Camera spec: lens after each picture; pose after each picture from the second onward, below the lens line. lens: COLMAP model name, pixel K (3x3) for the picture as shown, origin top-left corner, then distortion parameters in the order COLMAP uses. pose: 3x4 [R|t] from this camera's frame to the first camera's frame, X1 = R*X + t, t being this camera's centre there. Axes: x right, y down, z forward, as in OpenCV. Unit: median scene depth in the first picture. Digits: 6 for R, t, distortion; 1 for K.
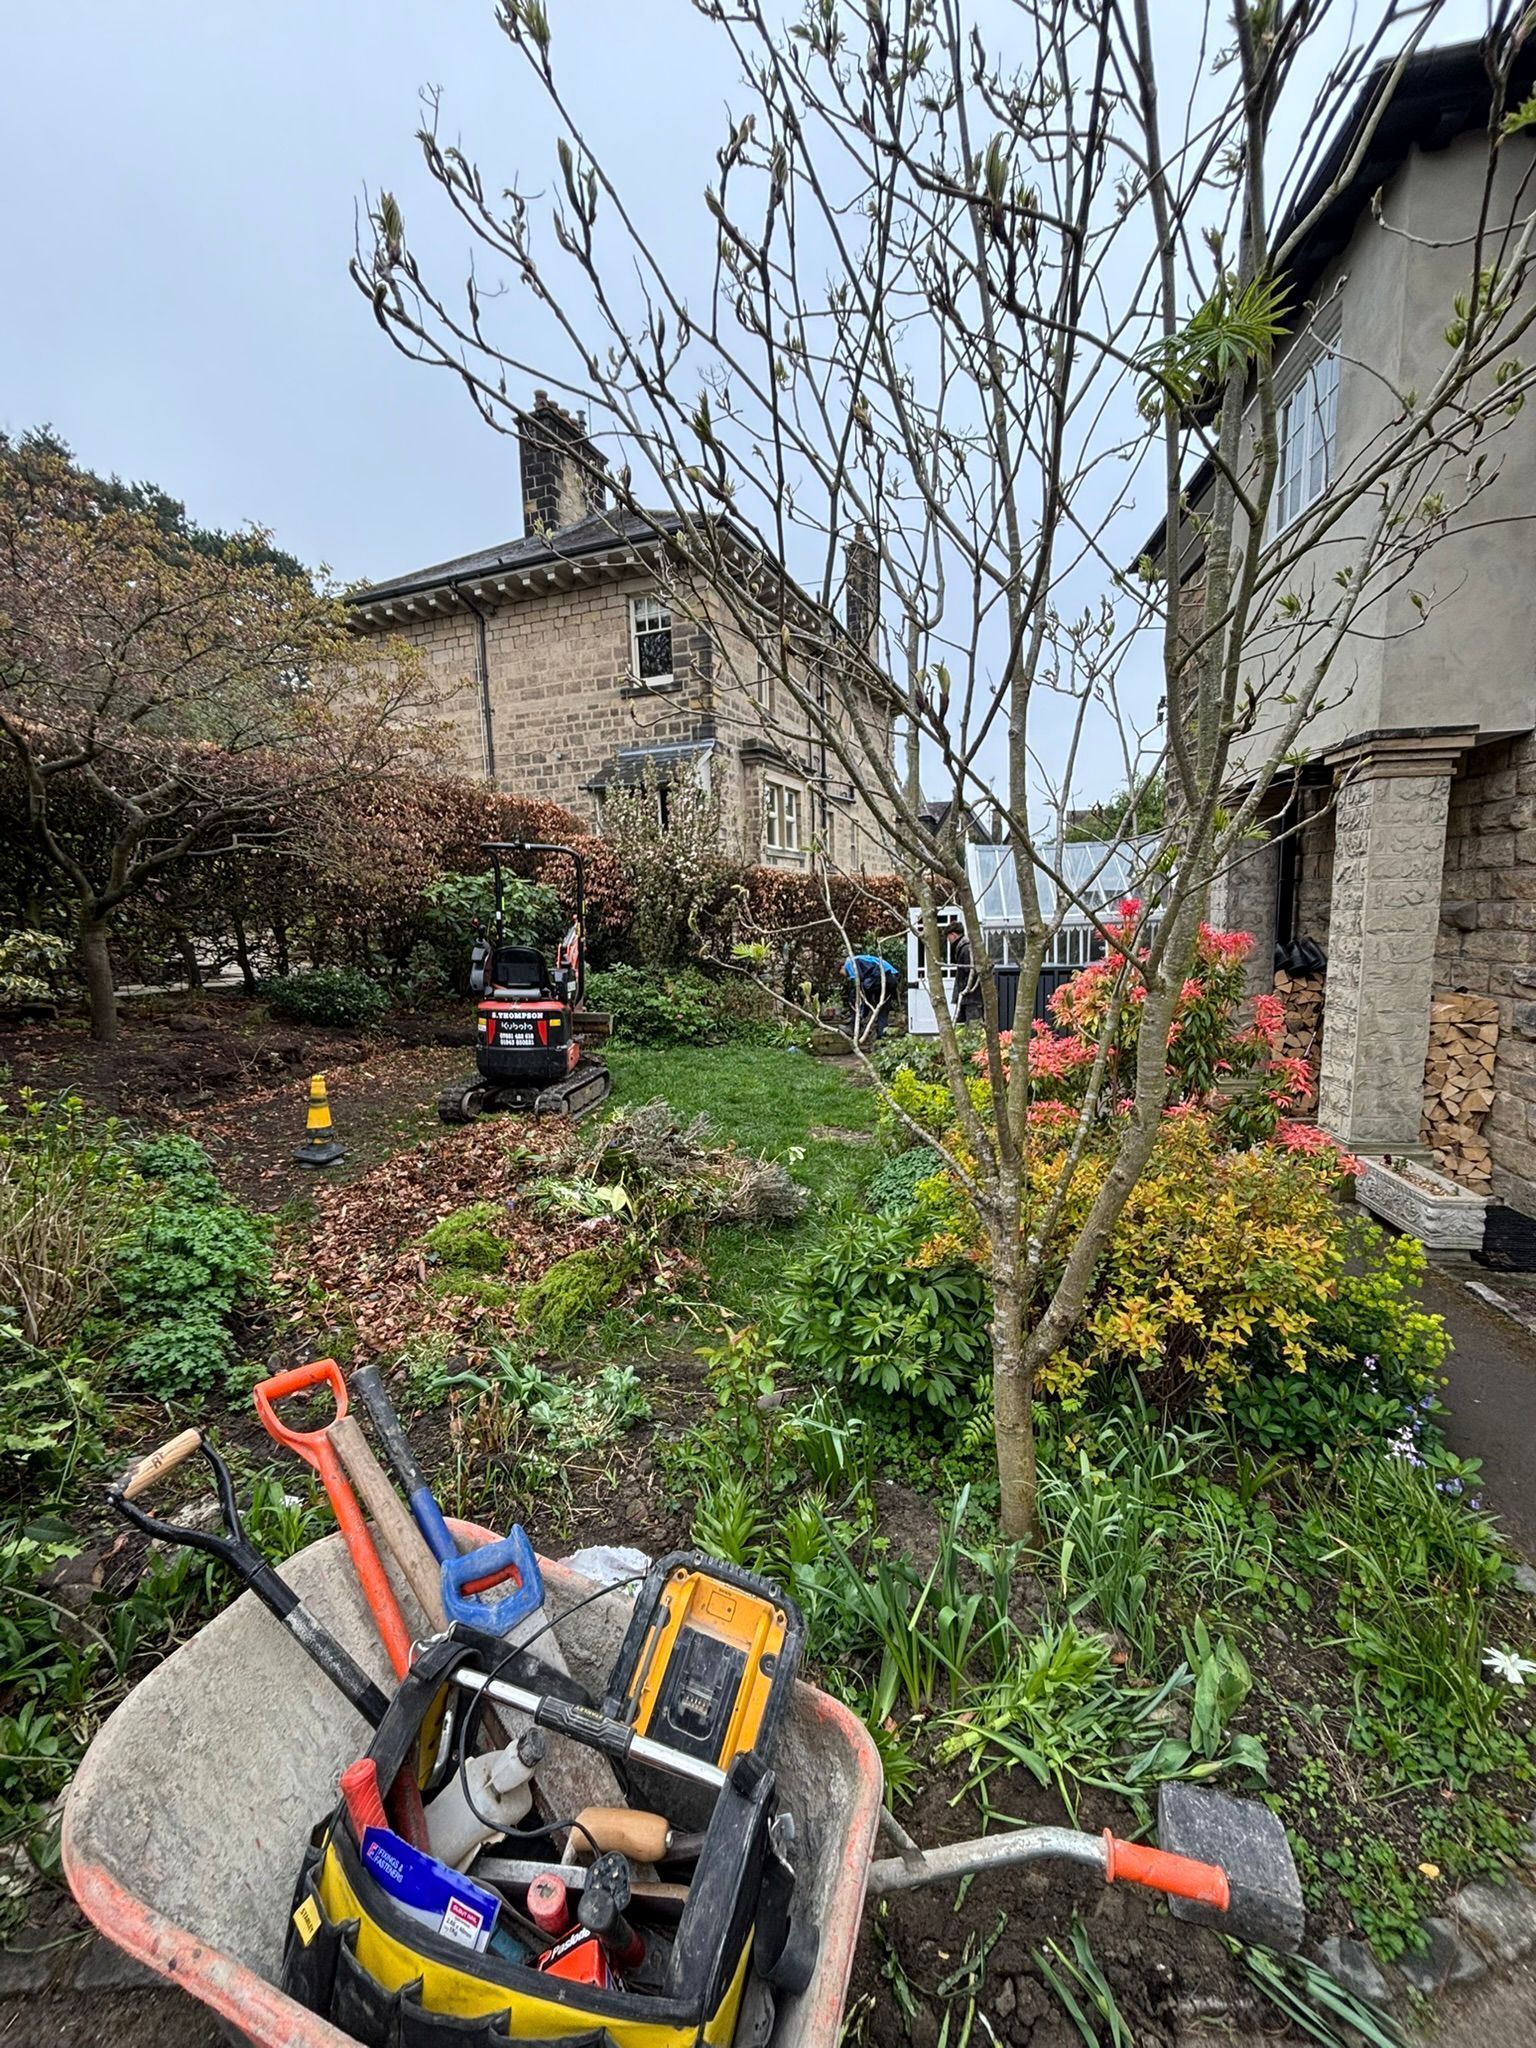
lens RADIAL K [[824.7, 0, 768.7], [0, 824.7, 1017.1], [0, 0, 1]] dist [-0.004273, 0.000641]
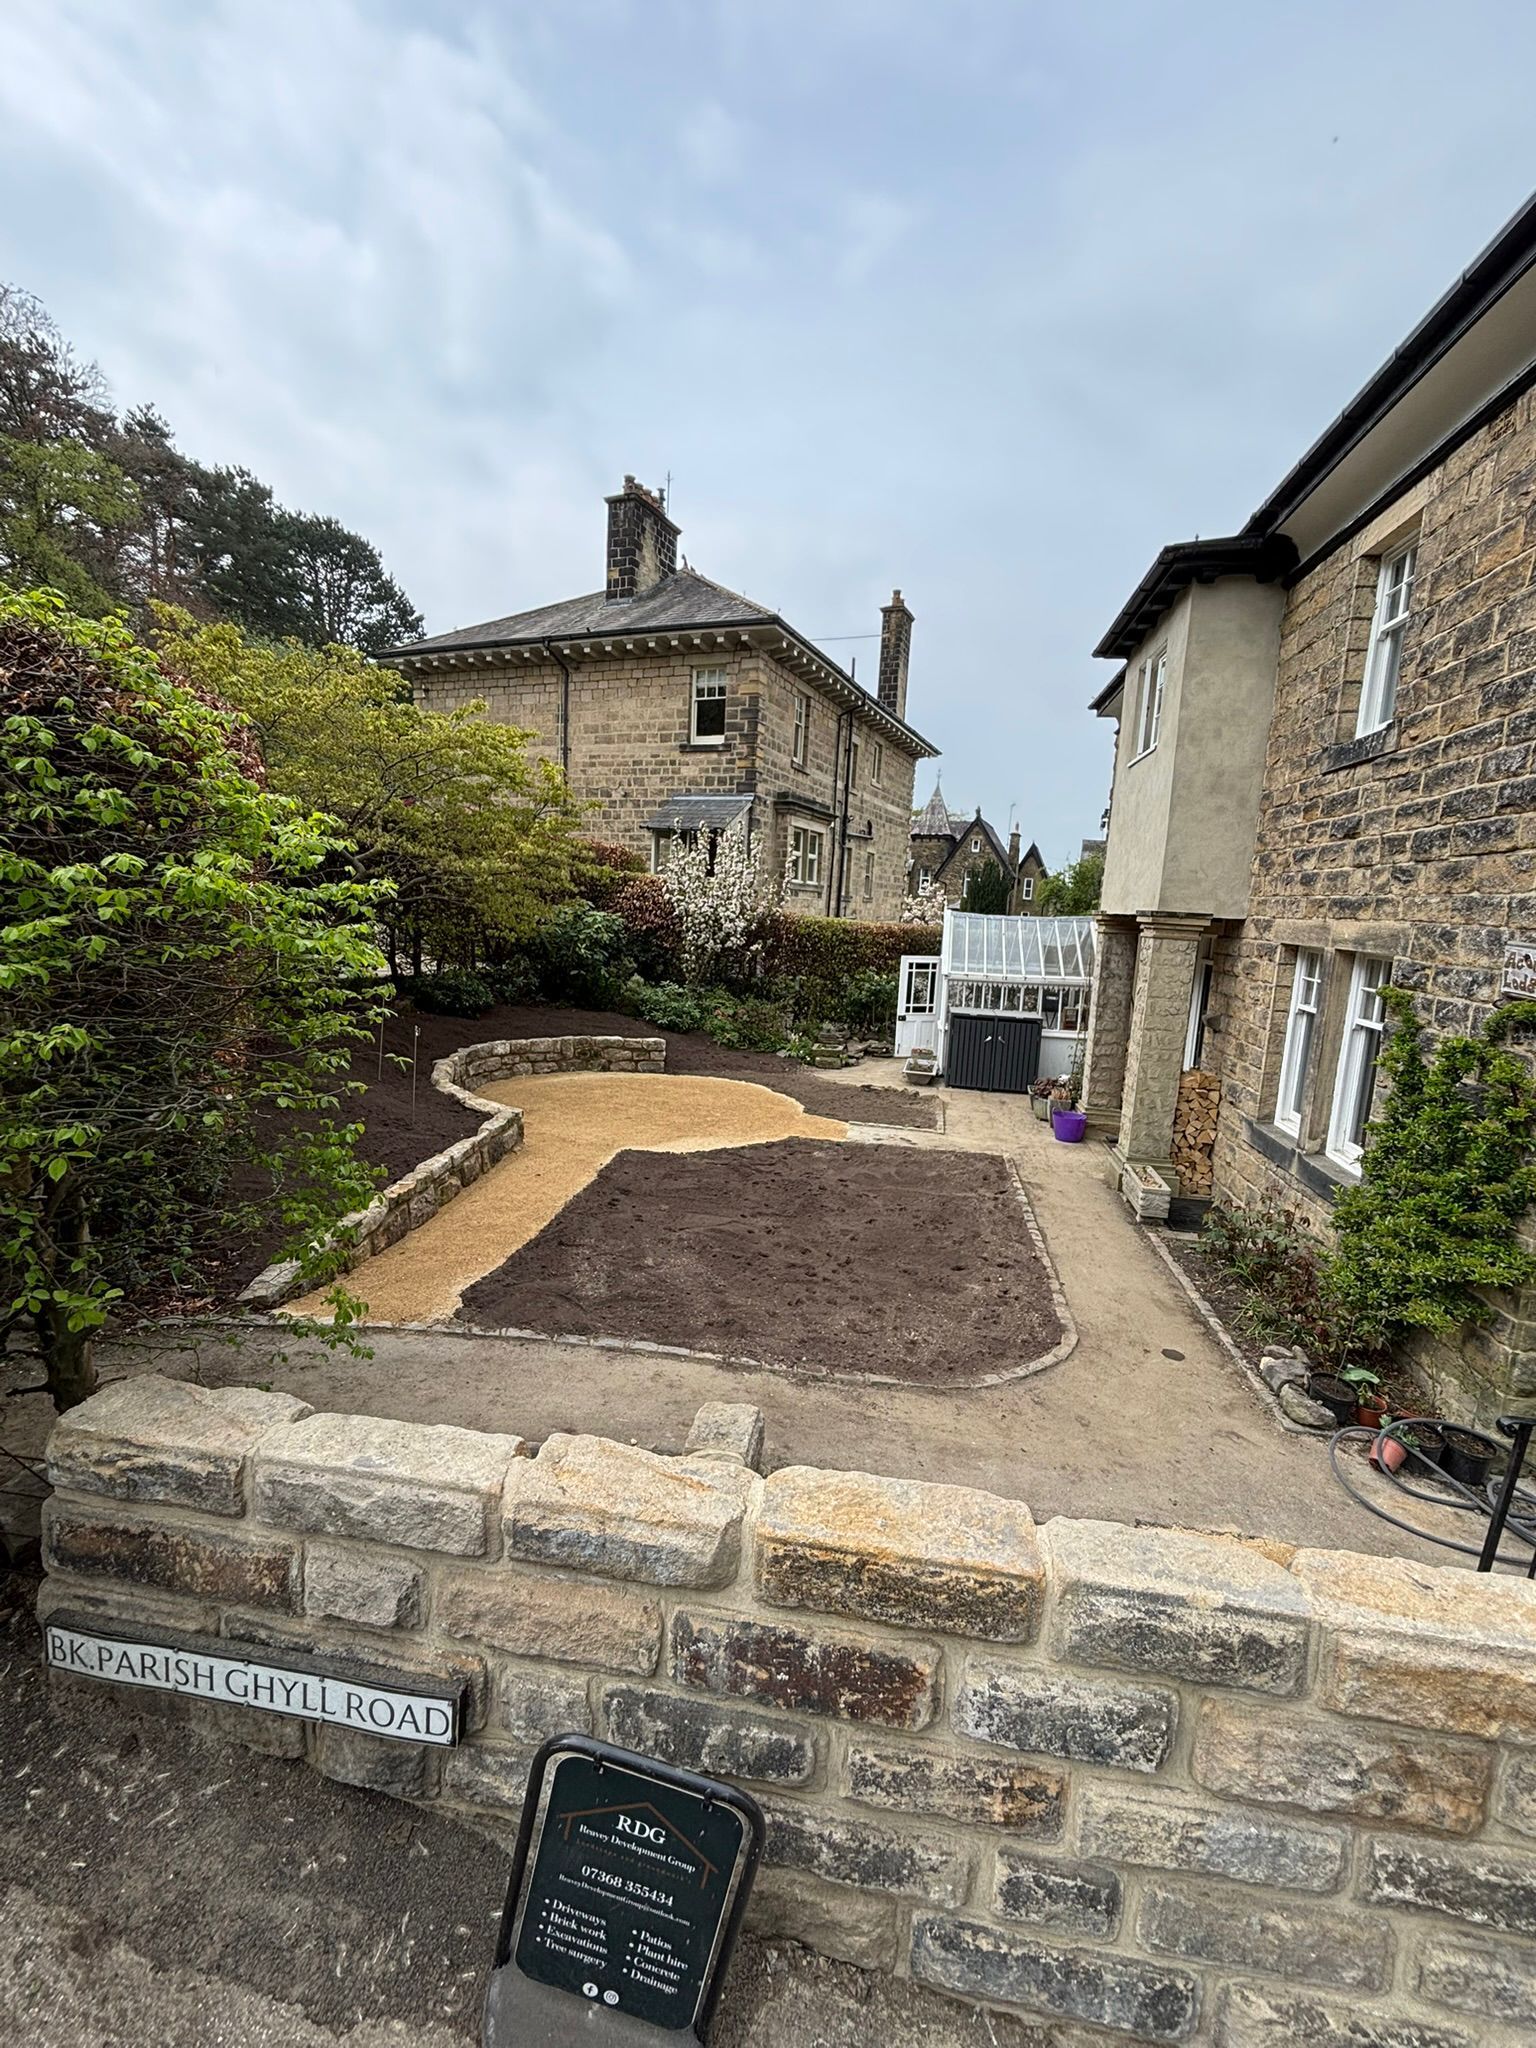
lens RADIAL K [[824.7, 0, 766.3], [0, 824.7, 1017.6], [0, 0, 1]] dist [-0.004273, 0.000641]
pose [[0.996445, 0.082668, -0.016227, -0.006362], [-0.082522, 0.996544, 0.009492, -0.074273], [0.016956, -0.008119, 0.999823, -0.623547]]
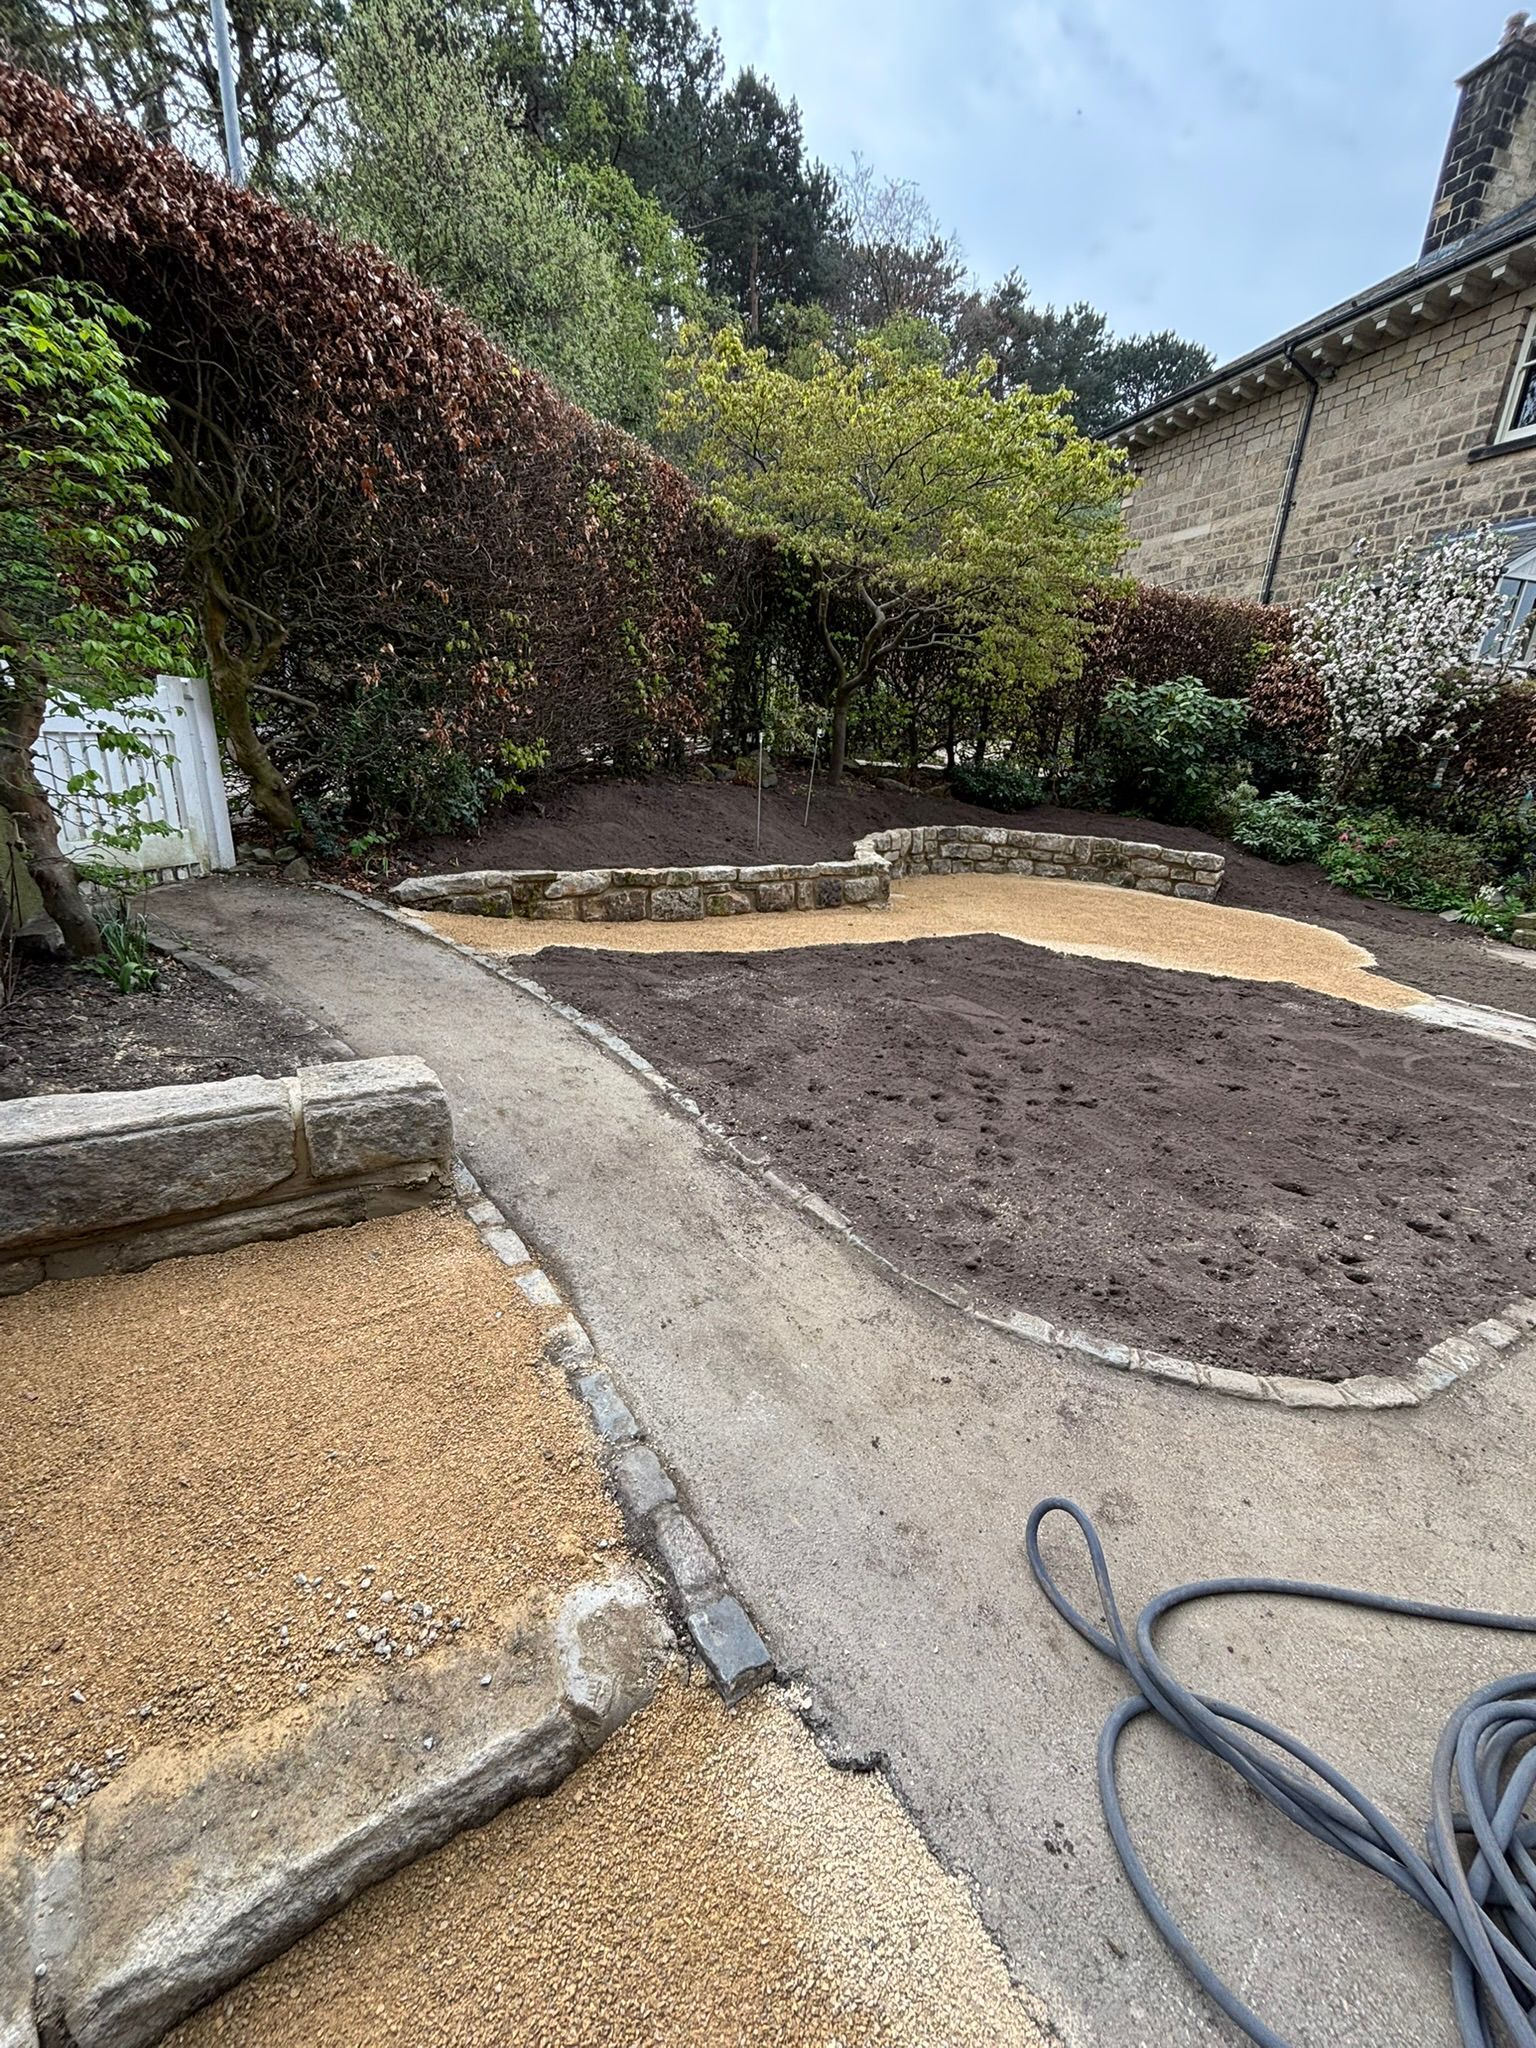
lens RADIAL K [[824.7, 0, 769.5], [0, 824.7, 1017.9], [0, 0, 1]] dist [-0.004273, 0.000641]
pose [[0.619030, 0.317958, -0.718126, 0.437340], [-0.180564, 0.947507, 0.263871, 0.076962], [0.764329, -0.033676, 0.643947, -0.074711]]
